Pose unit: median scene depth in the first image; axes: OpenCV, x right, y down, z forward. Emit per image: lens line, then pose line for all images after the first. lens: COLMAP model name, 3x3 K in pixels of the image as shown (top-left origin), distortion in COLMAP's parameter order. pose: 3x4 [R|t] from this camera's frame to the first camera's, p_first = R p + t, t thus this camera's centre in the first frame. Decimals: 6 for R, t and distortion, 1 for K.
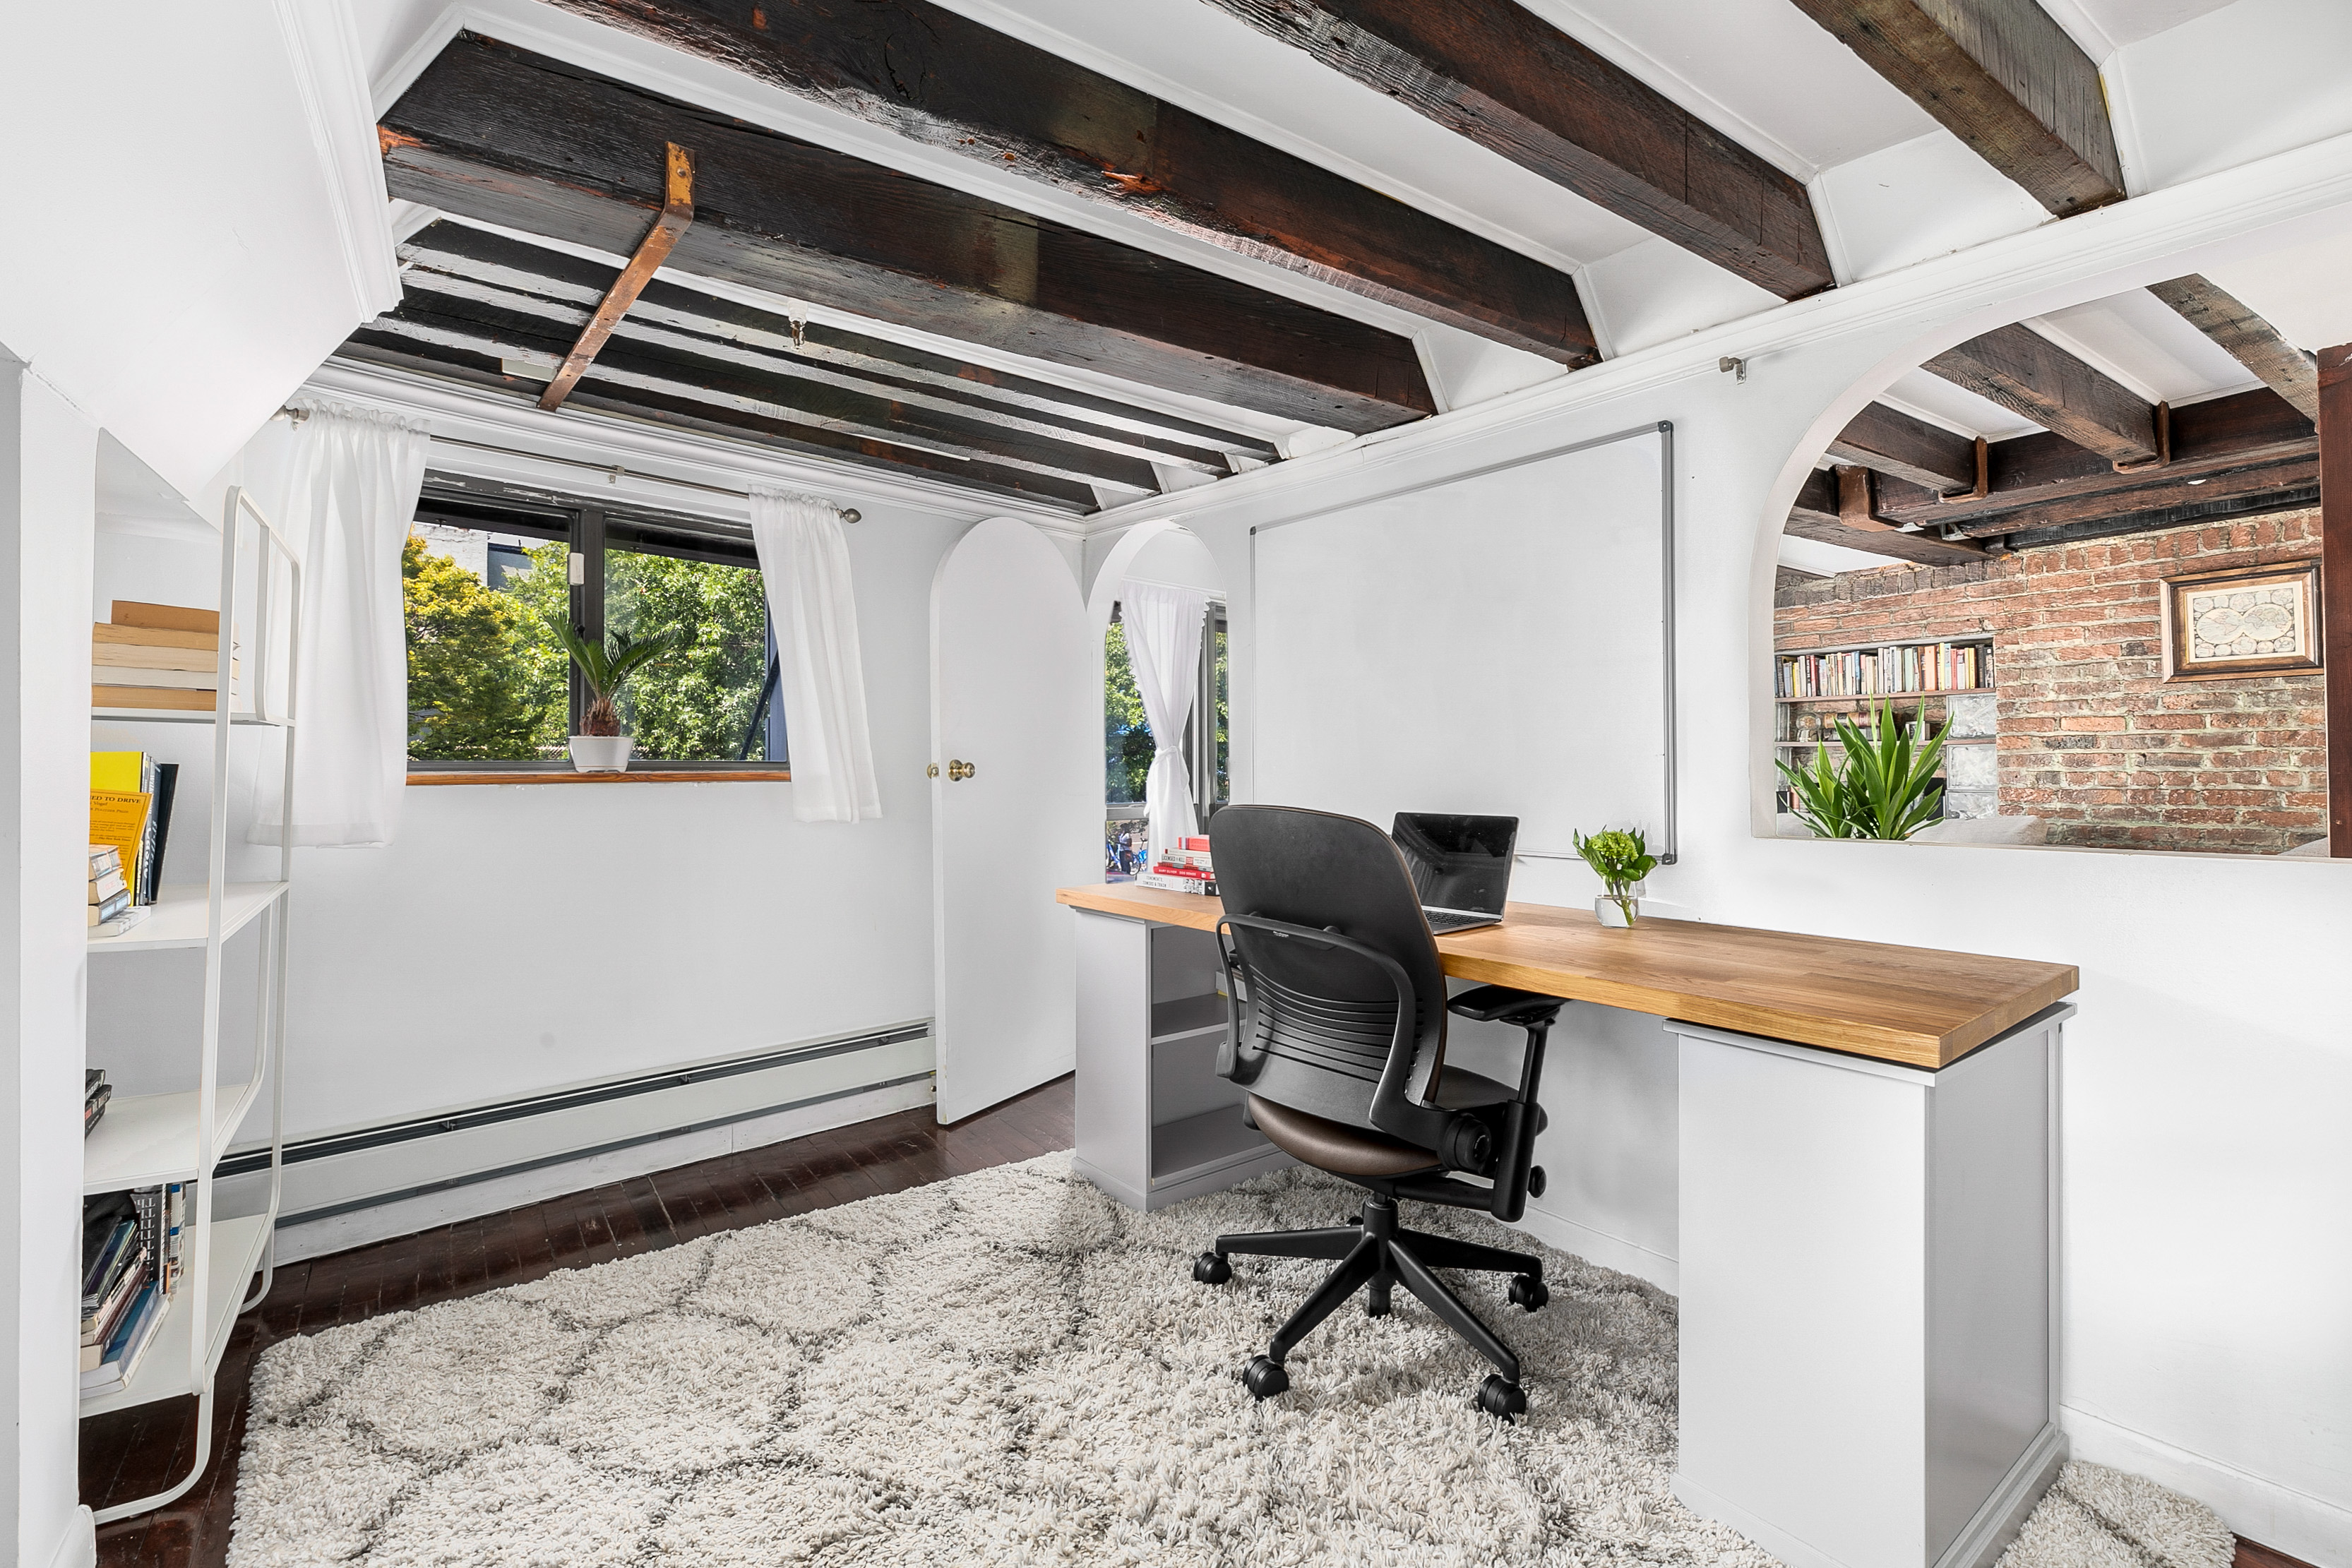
lens RADIAL K [[1055.5, 0, 1183.4], [0, 1055.5, 772.1], [0, 0, 1]] dist [0.001456, -0.000043]
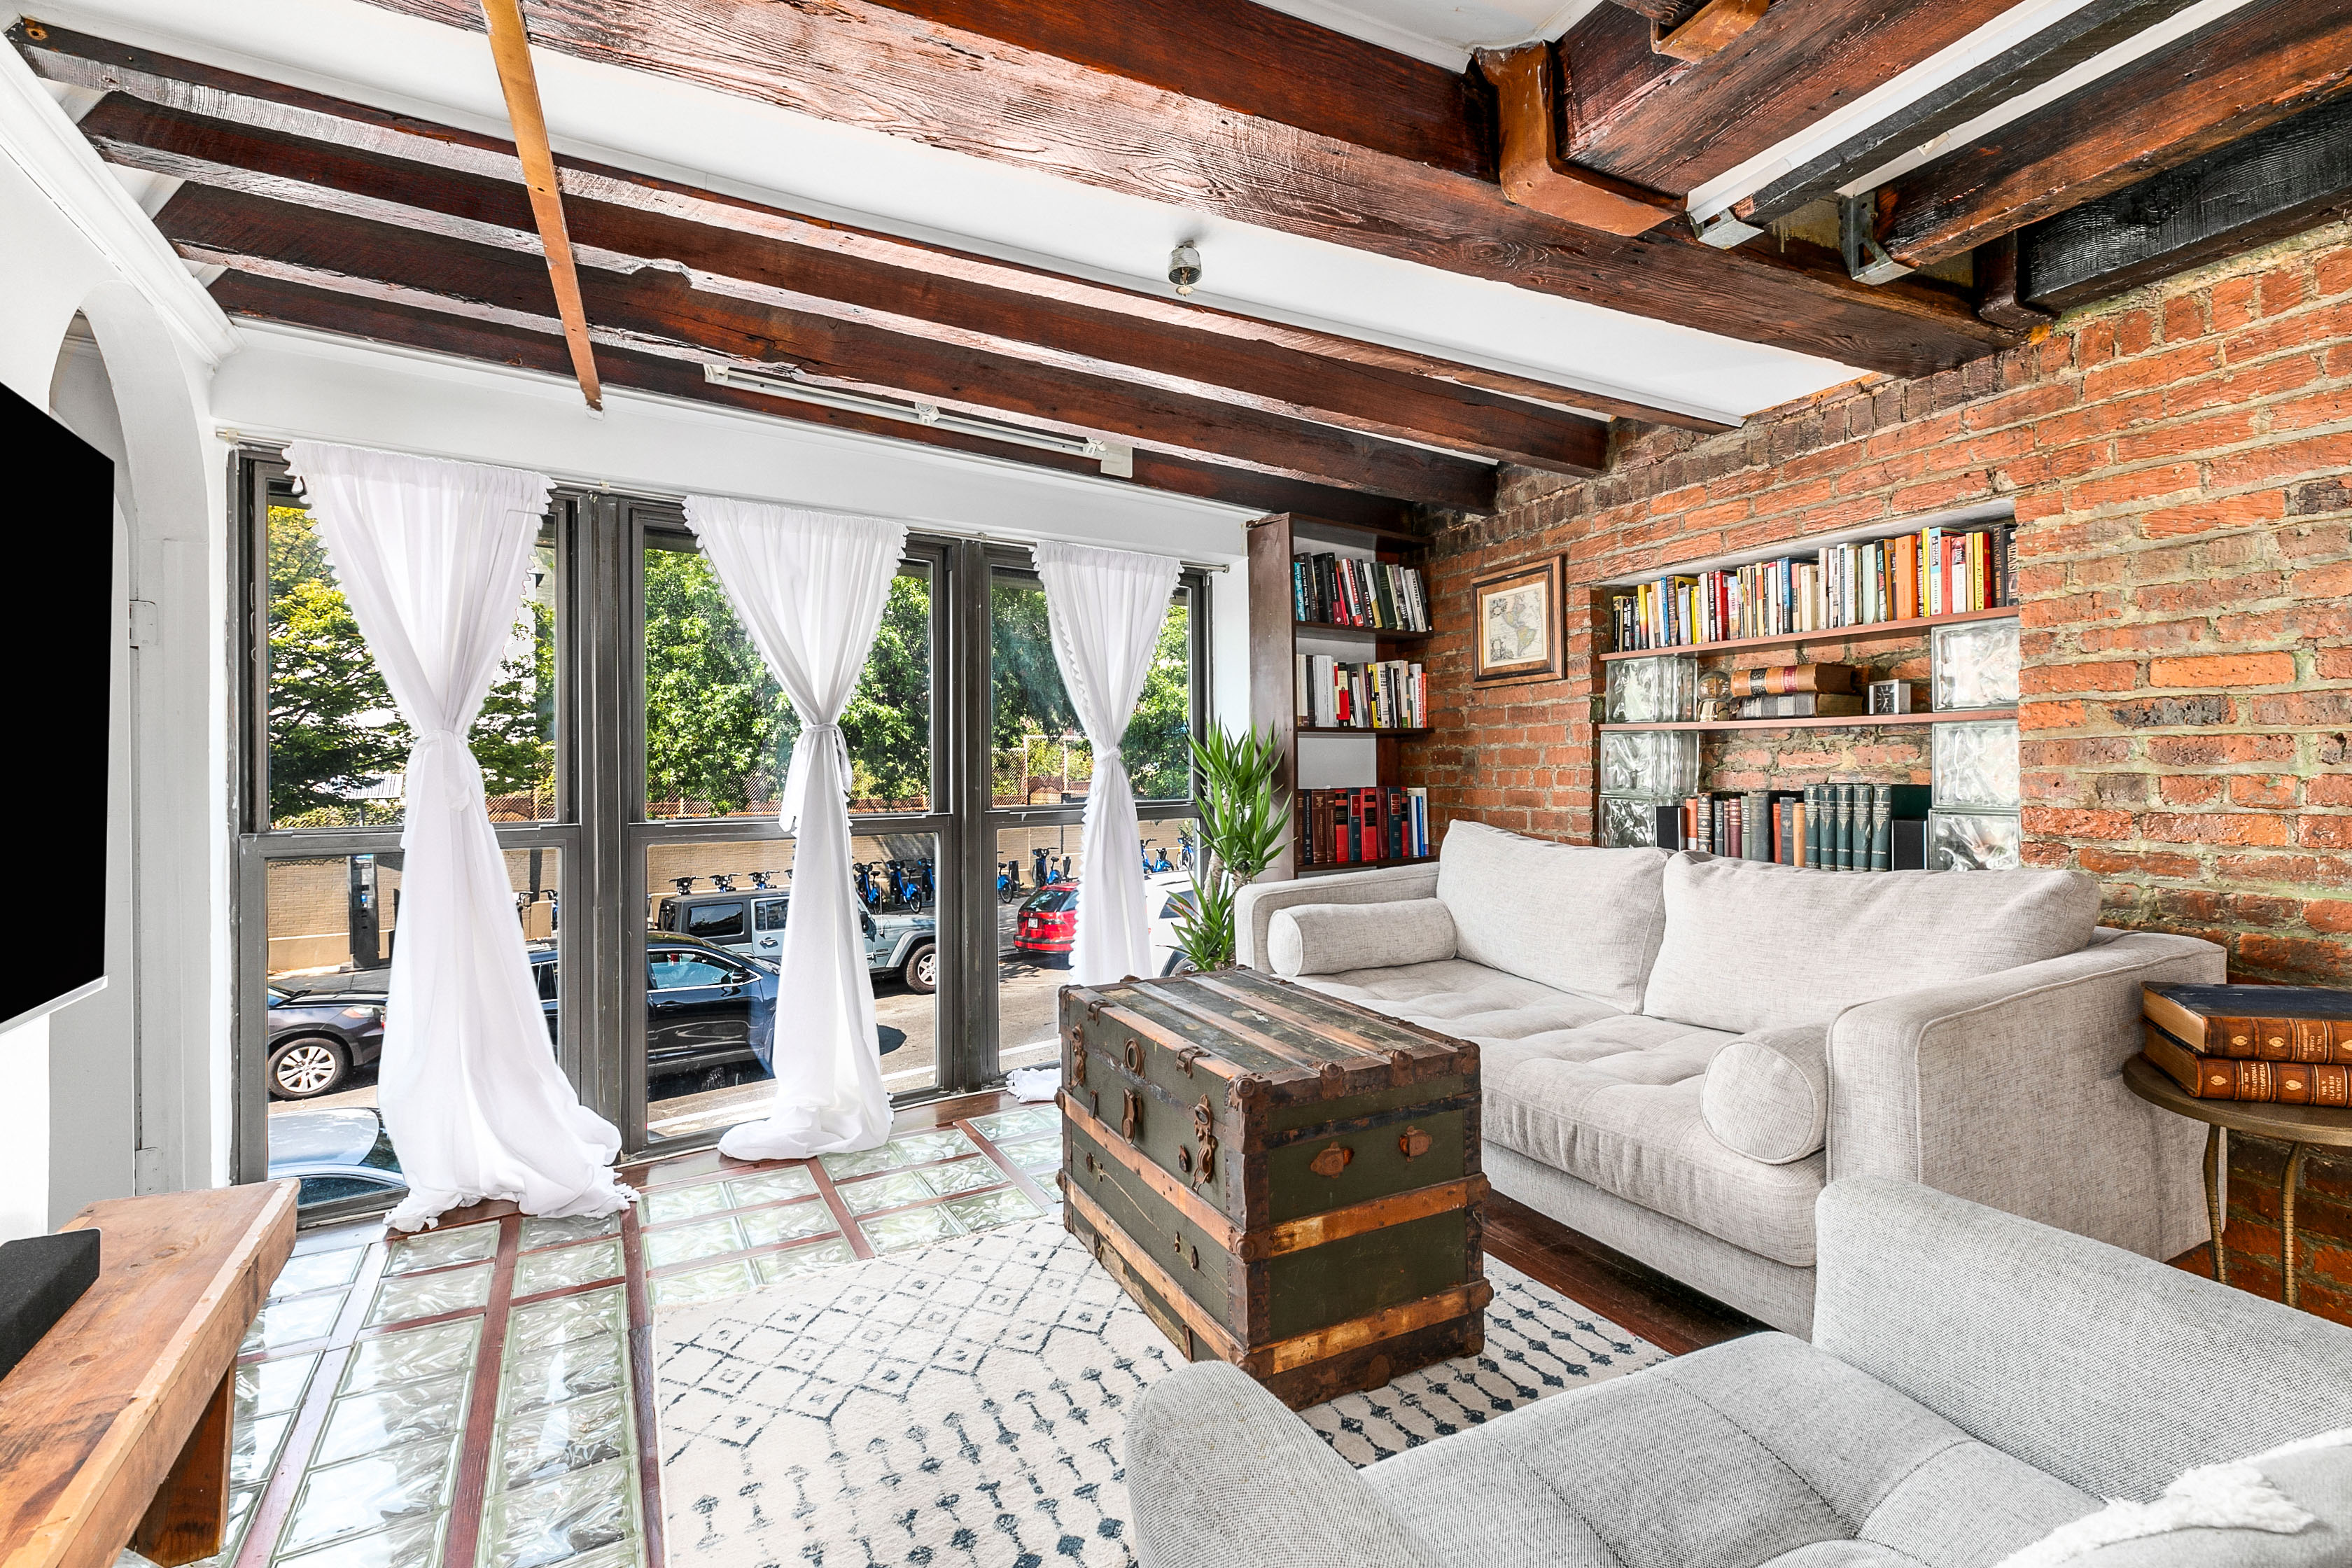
lens RADIAL K [[1055.6, 0, 1169.9], [0, 1055.6, 780.0], [0, 0, 1]] dist [0.001456, -0.000043]
pose [[0.989794, -0.000515, -0.142504, 0.451412], [0.001770, 0.999961, 0.008681, -0.002710], [0.142494, -0.008845, 0.989756, 0.456789]]
